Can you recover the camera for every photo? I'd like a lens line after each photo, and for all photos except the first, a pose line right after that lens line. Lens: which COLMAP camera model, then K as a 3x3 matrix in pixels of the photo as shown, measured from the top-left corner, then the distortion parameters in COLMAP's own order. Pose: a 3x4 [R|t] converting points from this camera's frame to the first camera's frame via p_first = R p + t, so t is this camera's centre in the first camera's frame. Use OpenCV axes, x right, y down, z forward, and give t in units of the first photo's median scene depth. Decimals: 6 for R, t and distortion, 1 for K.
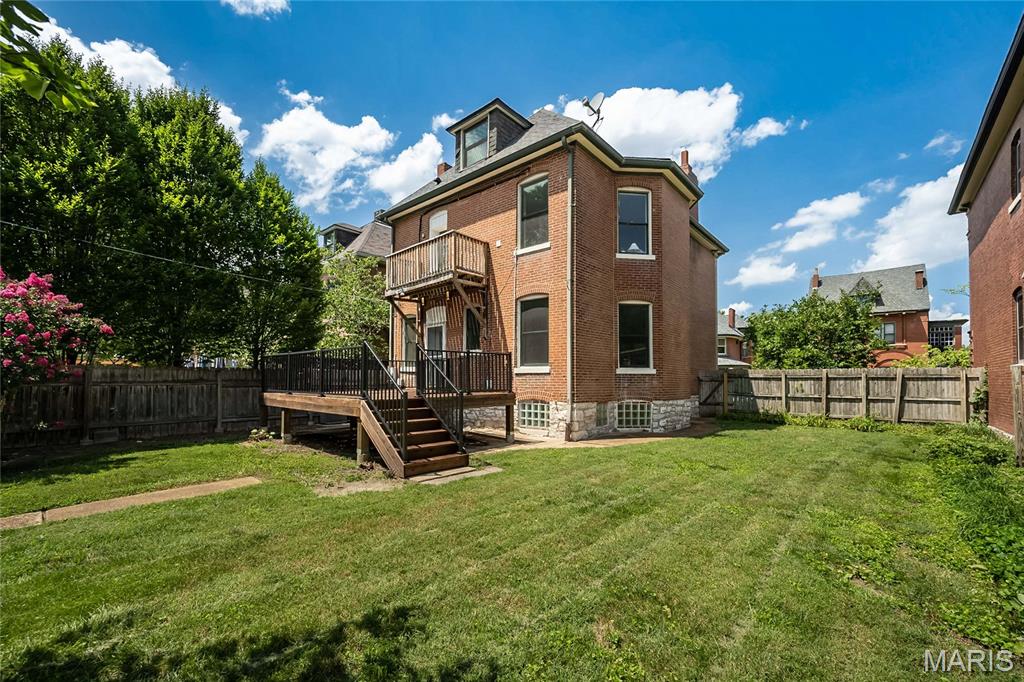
lens RADIAL K [[415.2, 0, 509.8], [0, 415.2, 375.9], [0, 0, 1]] dist [-0.000630, 0.000012]
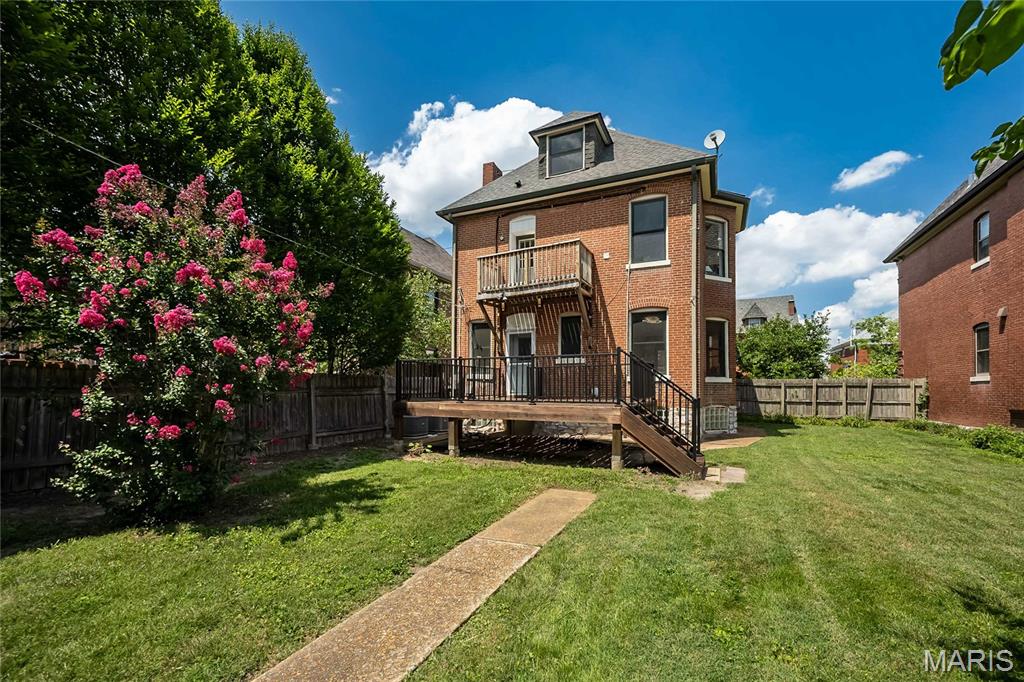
lens RADIAL K [[422.7, 0, 515.6], [0, 422.7, 389.5], [0, 0, 1]] dist [0.000289, -0.000126]
pose [[0.956243, -0.001166, 0.292570, -0.548073], [-0.002430, 0.999926, 0.011925, 0.002630], [-0.292563, -0.012114, 0.956170, 0.054421]]
